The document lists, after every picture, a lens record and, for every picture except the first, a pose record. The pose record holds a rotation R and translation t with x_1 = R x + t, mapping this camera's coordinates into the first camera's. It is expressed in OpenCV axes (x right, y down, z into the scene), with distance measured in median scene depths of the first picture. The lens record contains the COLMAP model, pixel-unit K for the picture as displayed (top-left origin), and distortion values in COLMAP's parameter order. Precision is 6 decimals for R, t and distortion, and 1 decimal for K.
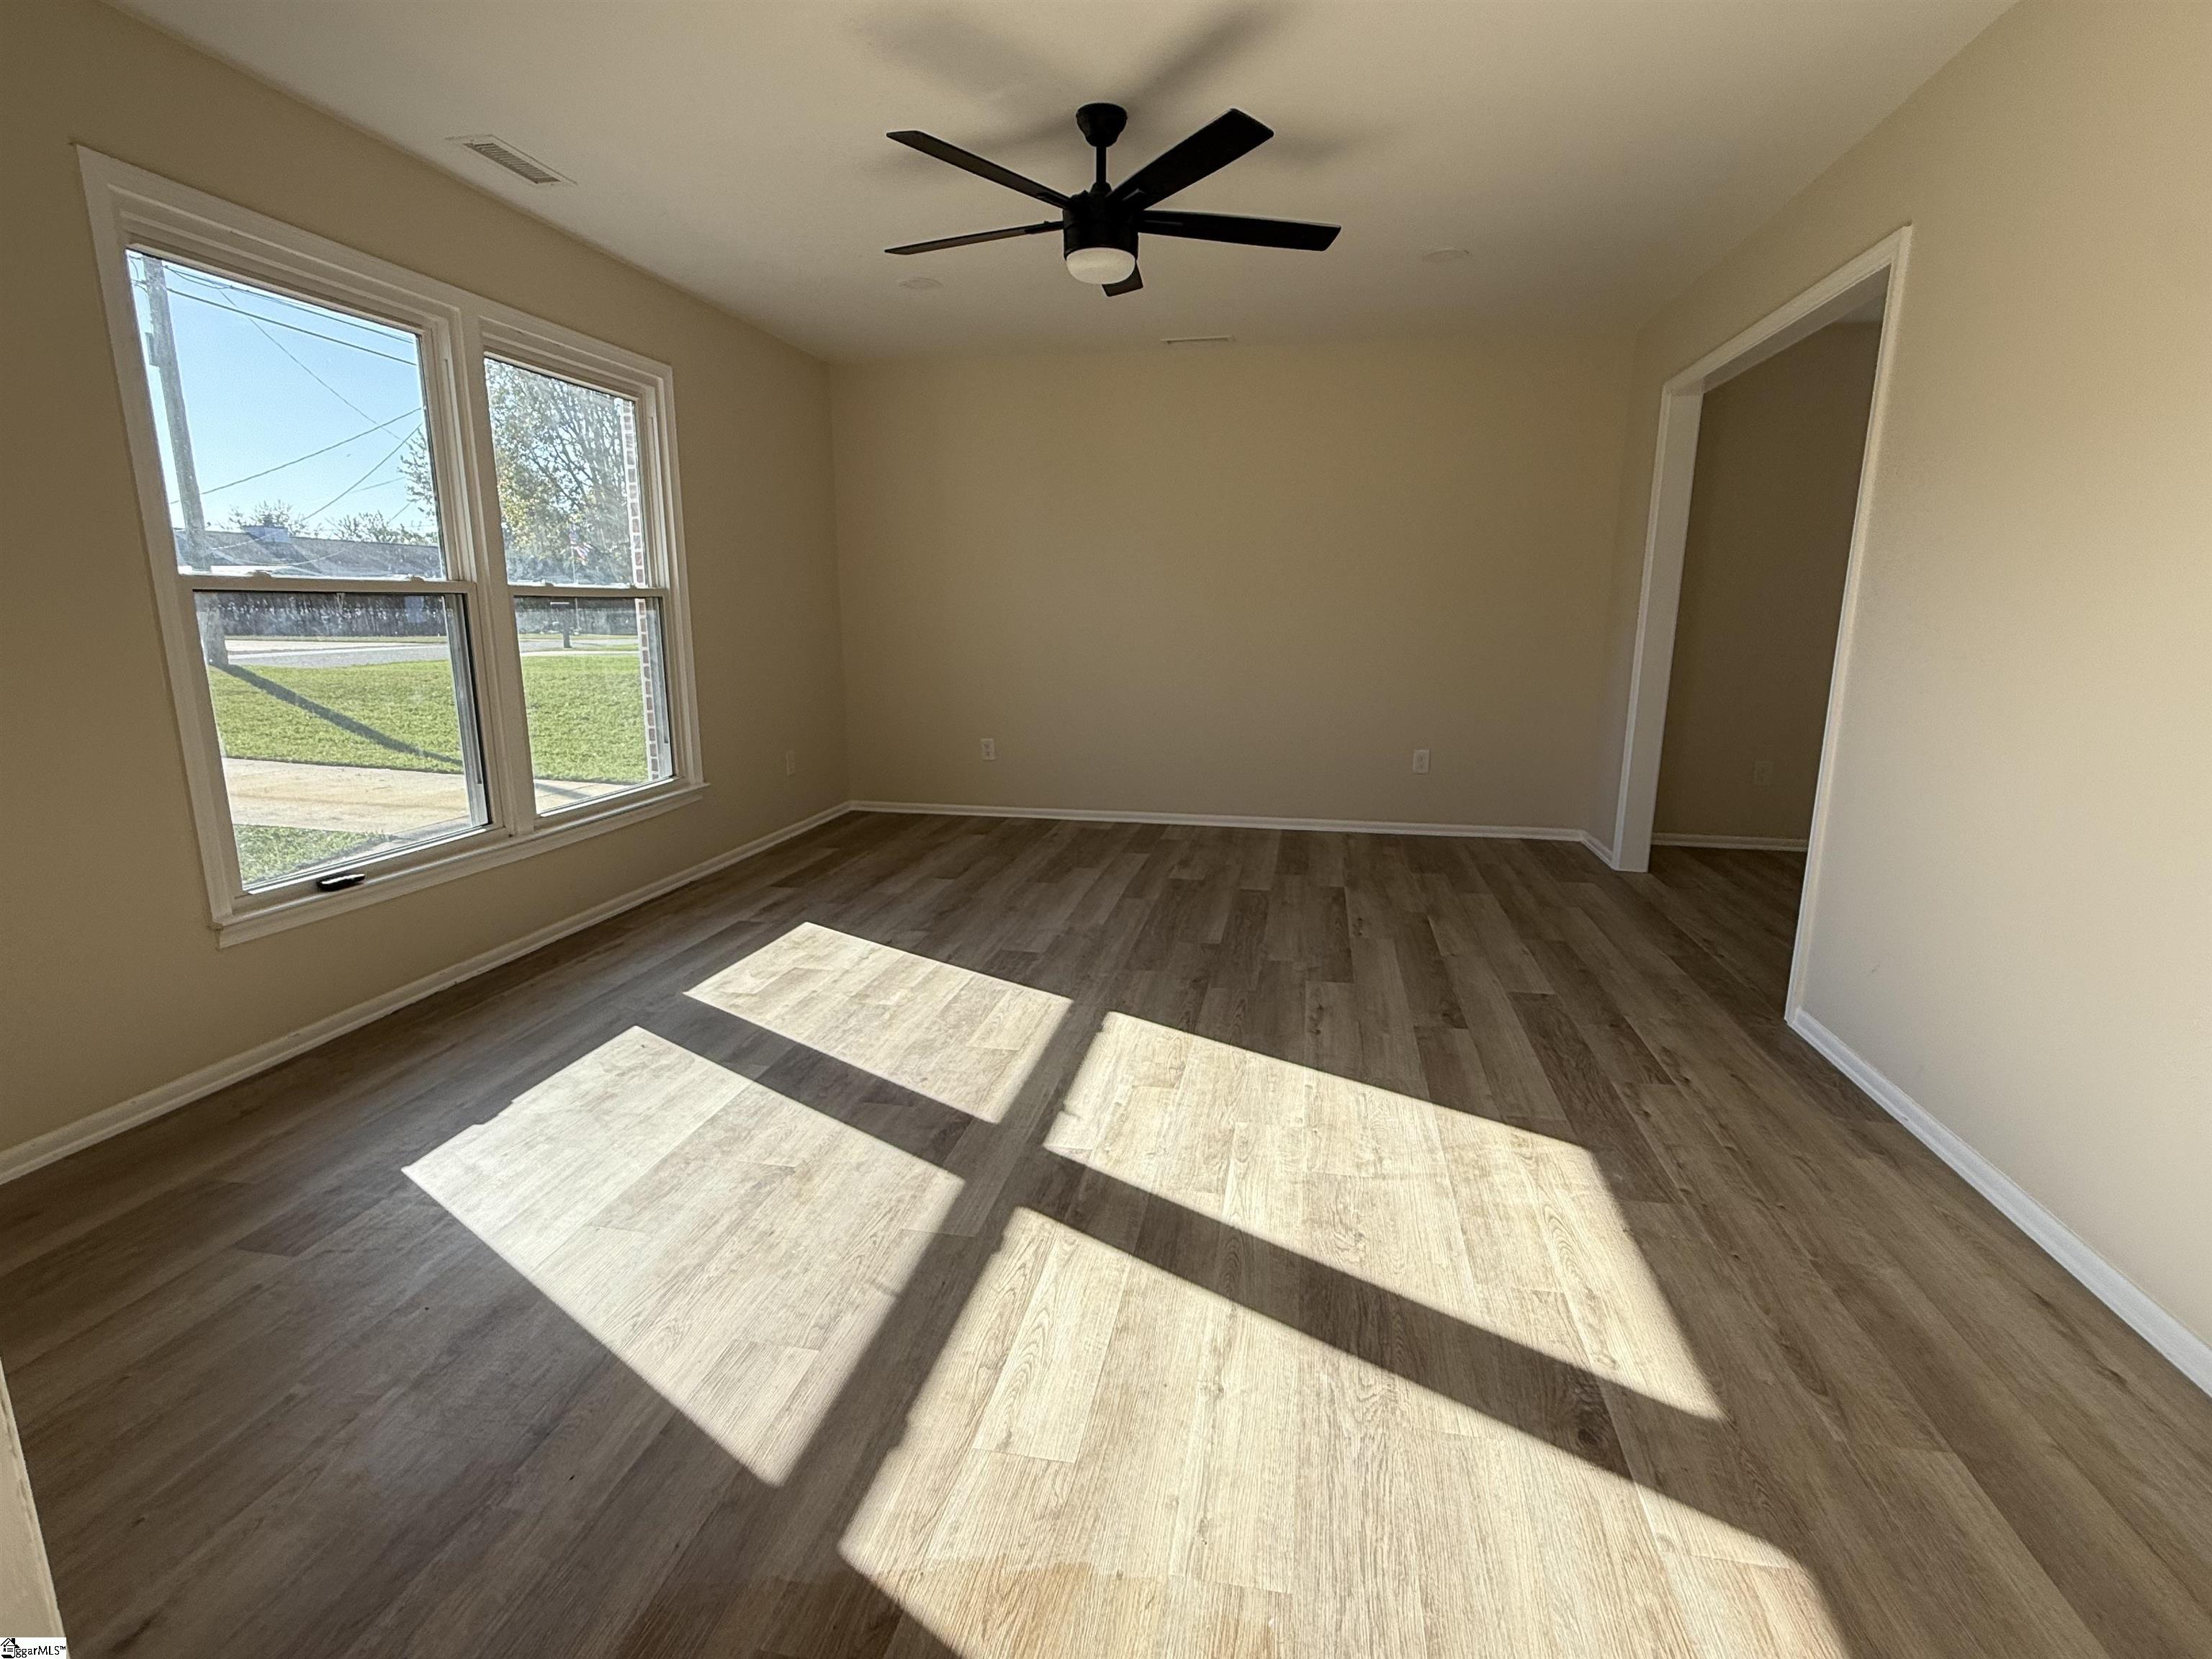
lens RADIAL K [[1085.7, 0, 1105.9], [0, 1085.7, 833.2], [0, 0, 1]] dist [0.002670, 0.000055]
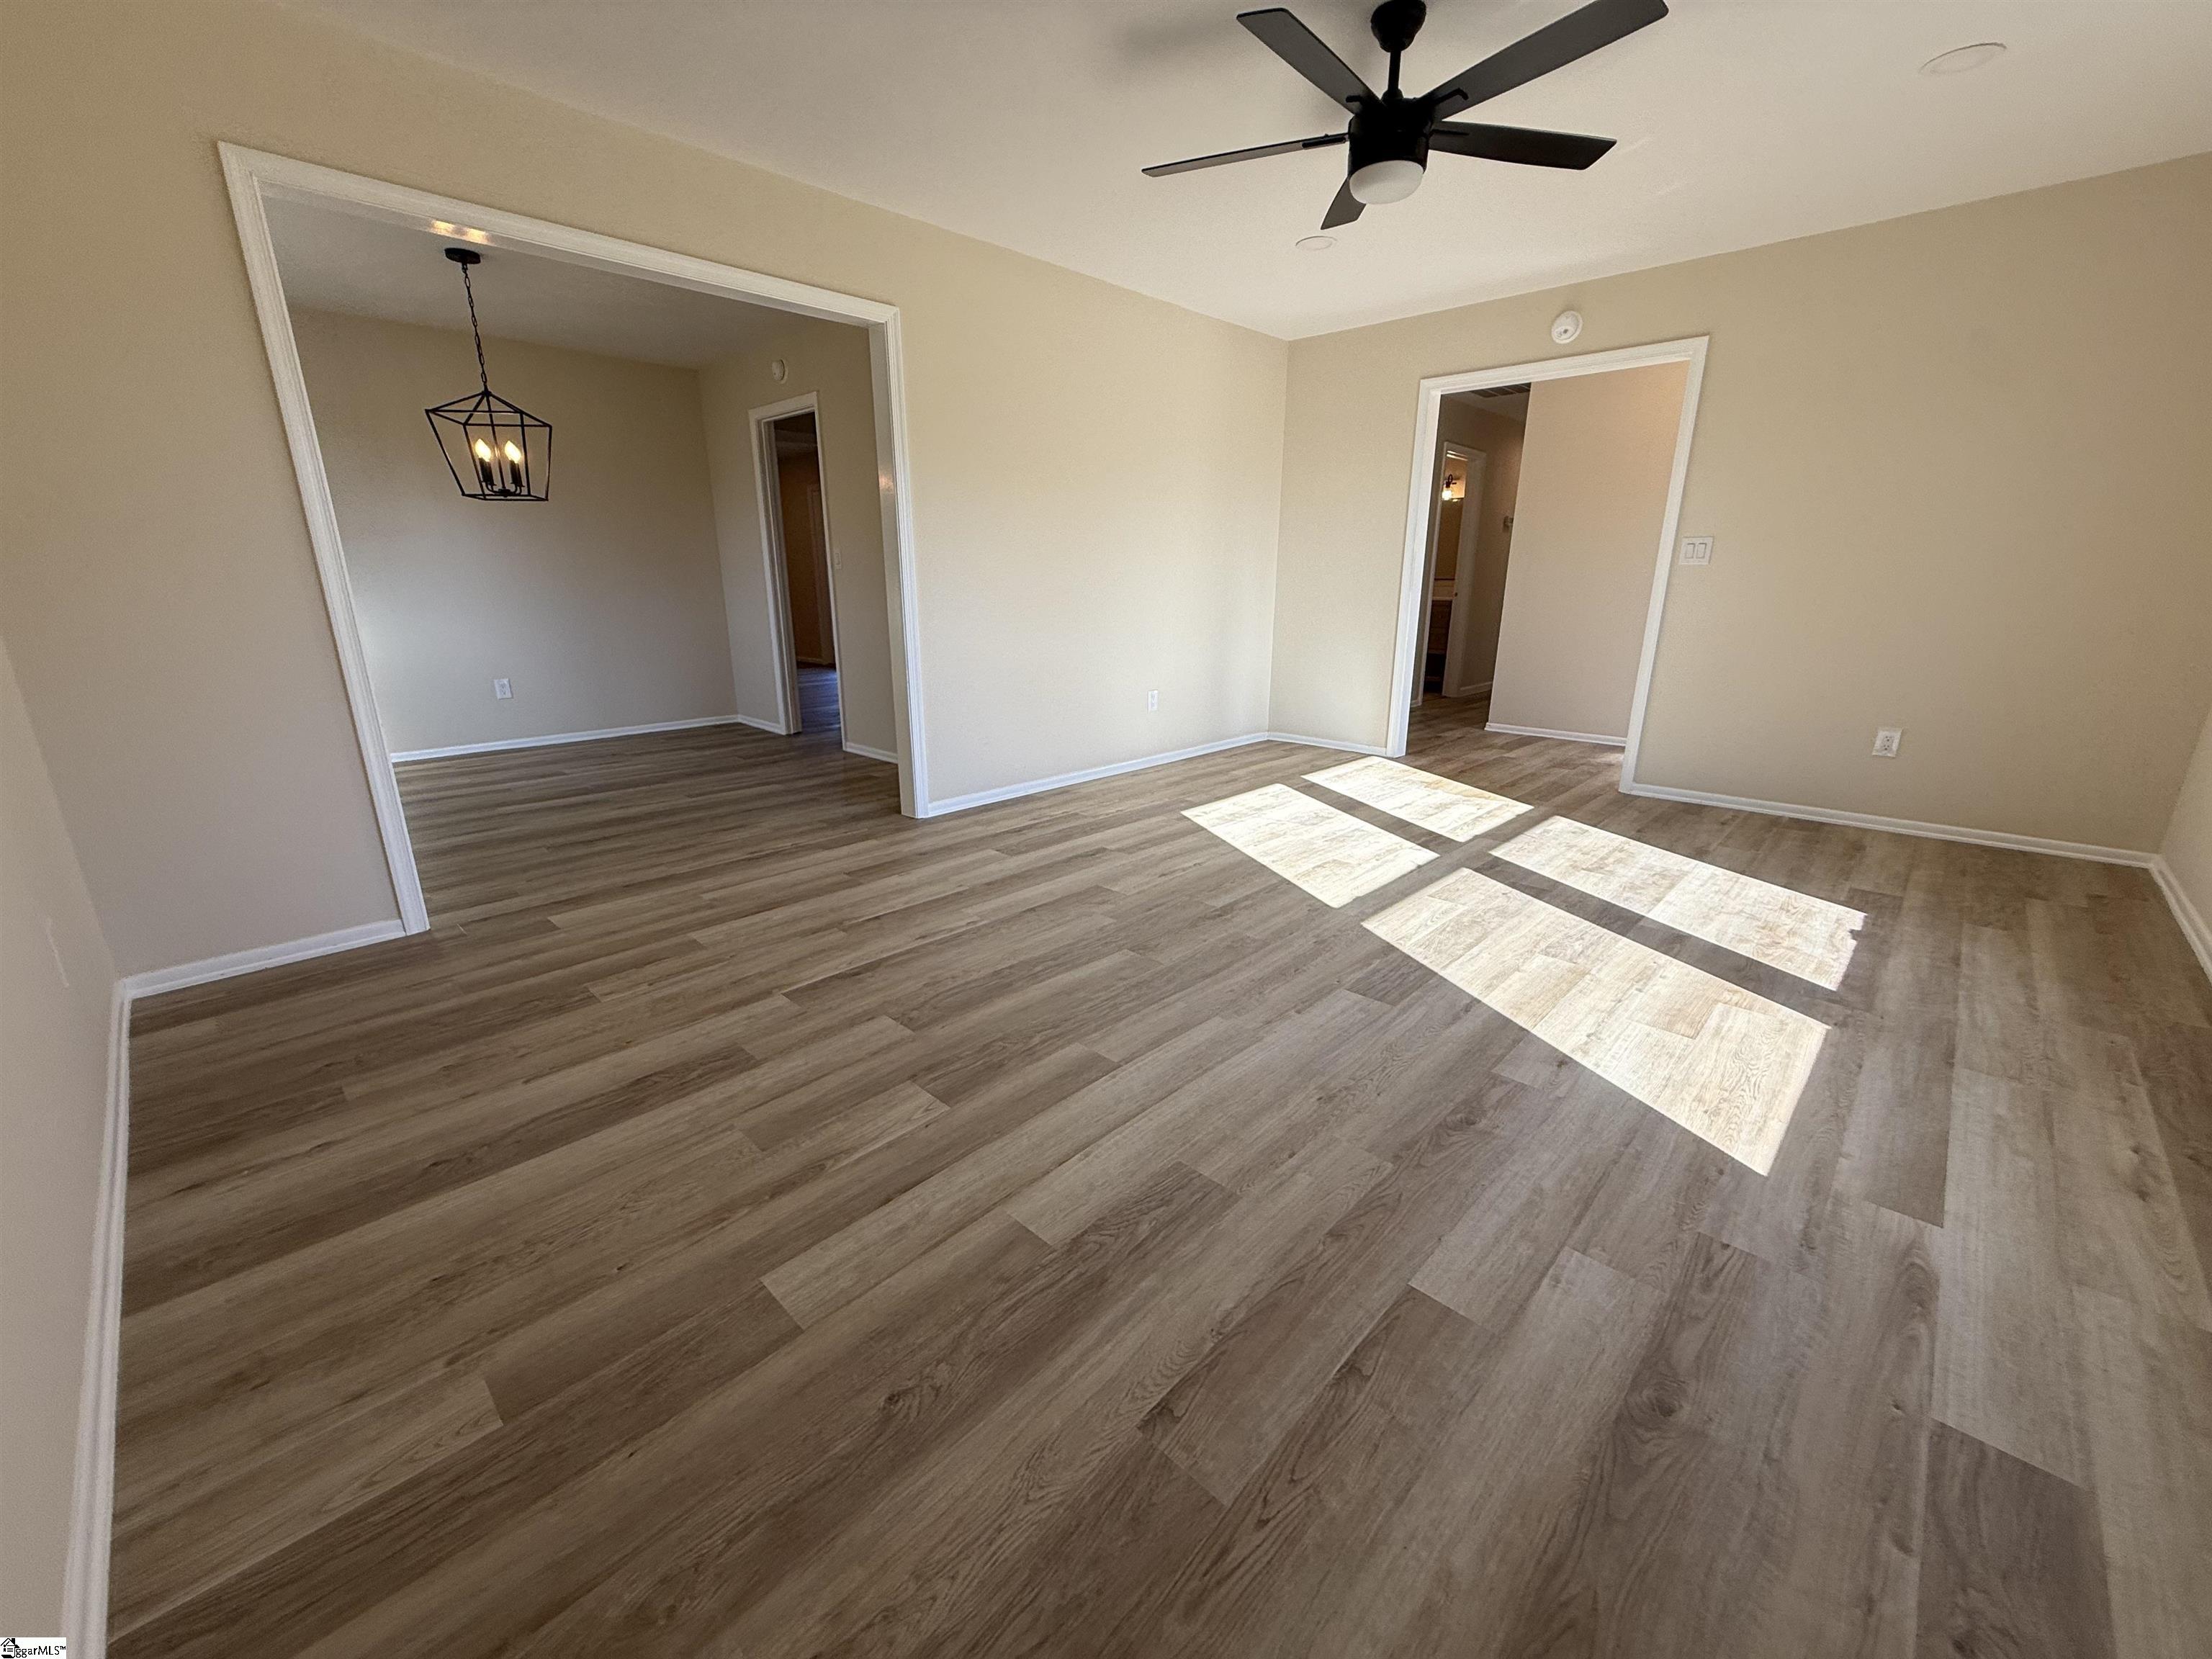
lens RADIAL K [[881.7, 0, 1104.2], [0, 881.7, 832.0], [0, 0, 1]] dist [0.000020, -0.000792]
pose [[-0.838615, -0.155463, 0.522069, -0.267053], [0.107782, 0.892104, 0.438786, -0.336403], [-0.533955, 0.424242, -0.731376, 1.756799]]
